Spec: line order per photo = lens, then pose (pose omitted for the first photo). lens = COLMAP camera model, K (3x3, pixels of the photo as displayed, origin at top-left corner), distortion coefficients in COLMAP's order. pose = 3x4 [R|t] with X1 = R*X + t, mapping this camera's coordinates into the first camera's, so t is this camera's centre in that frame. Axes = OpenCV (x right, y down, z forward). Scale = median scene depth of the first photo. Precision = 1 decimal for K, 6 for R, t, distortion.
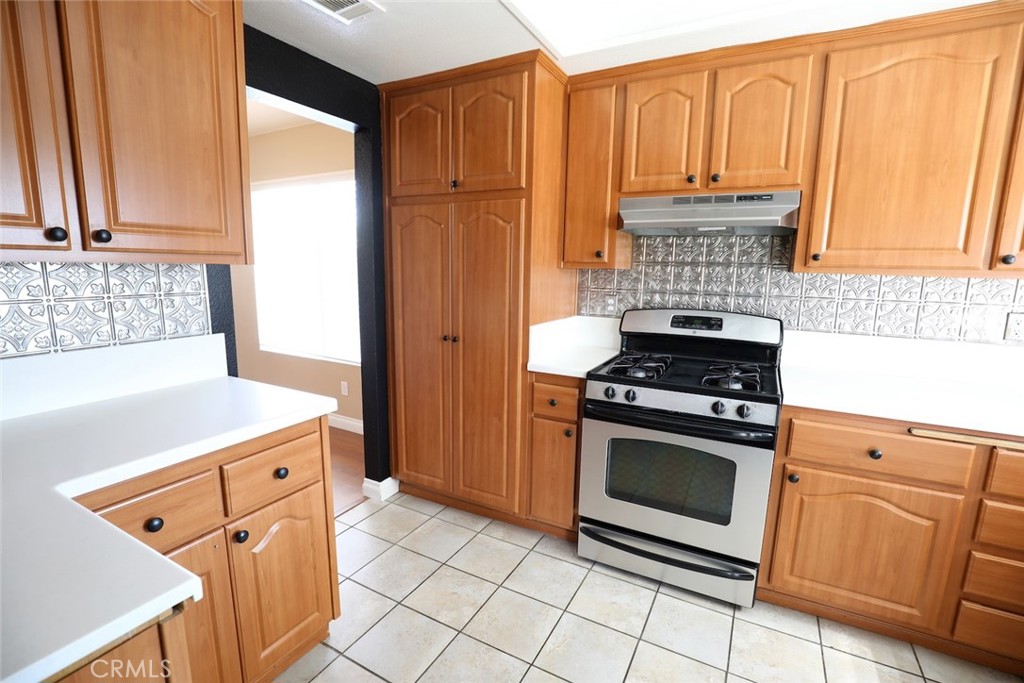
lens RADIAL K [[462.9, 0, 511.6], [0, 462.9, 341.8], [0, 0, 1]] dist [-0.028370, 0.001779]
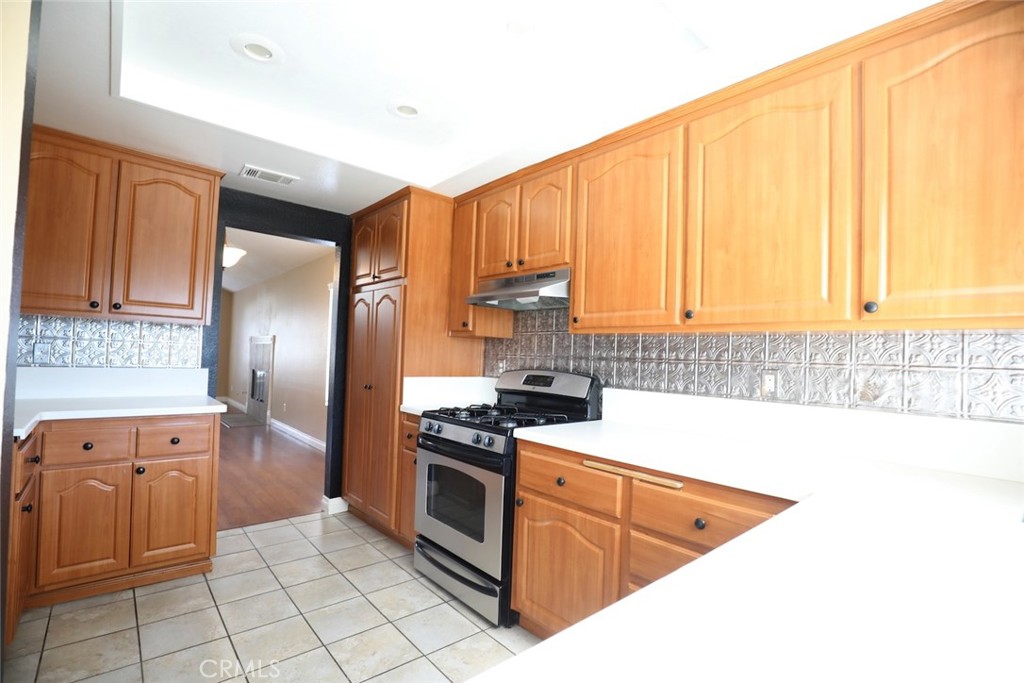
lens RADIAL K [[462.9, 0, 512.8], [0, 462.9, 343.8], [0, 0, 1]] dist [-0.028370, 0.001779]
pose [[0.939106, 0.006686, -0.343562, 0.943616], [-0.074904, 0.979752, -0.185678, 0.114538], [0.335364, 0.200105, 0.920592, -0.158659]]
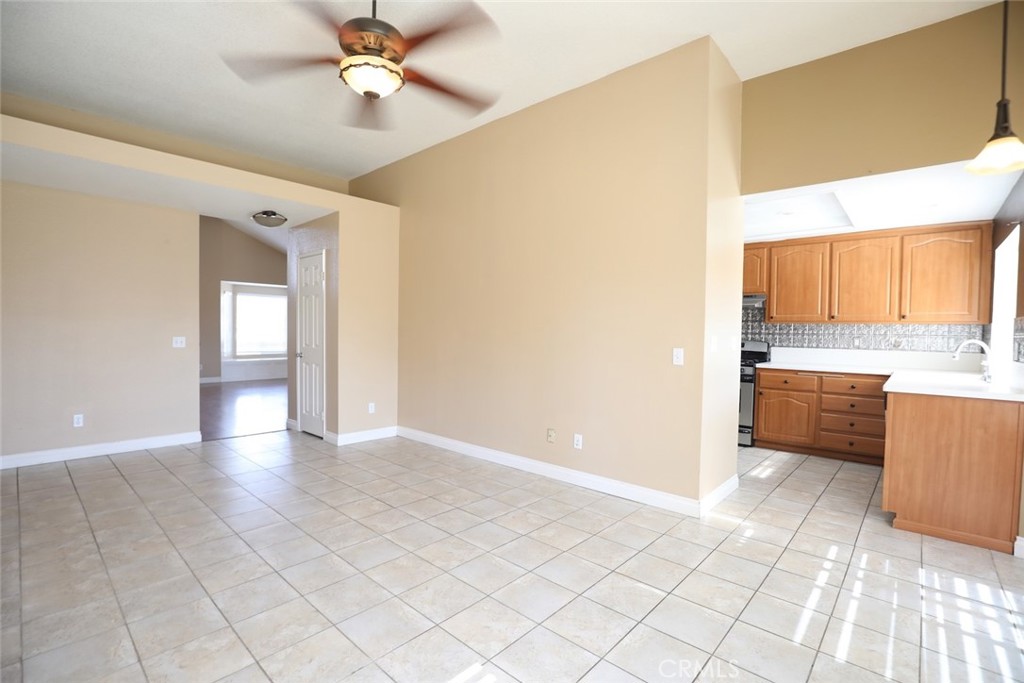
lens RADIAL K [[462.9, 0, 513.9], [0, 462.9, 341.9], [0, 0, 1]] dist [-0.028370, 0.001779]
pose [[0.972479, 0.001722, -0.232985, -0.209059], [-0.035157, 0.989608, -0.139427, 0.409217], [0.230324, 0.143781, 0.962433, -2.046943]]
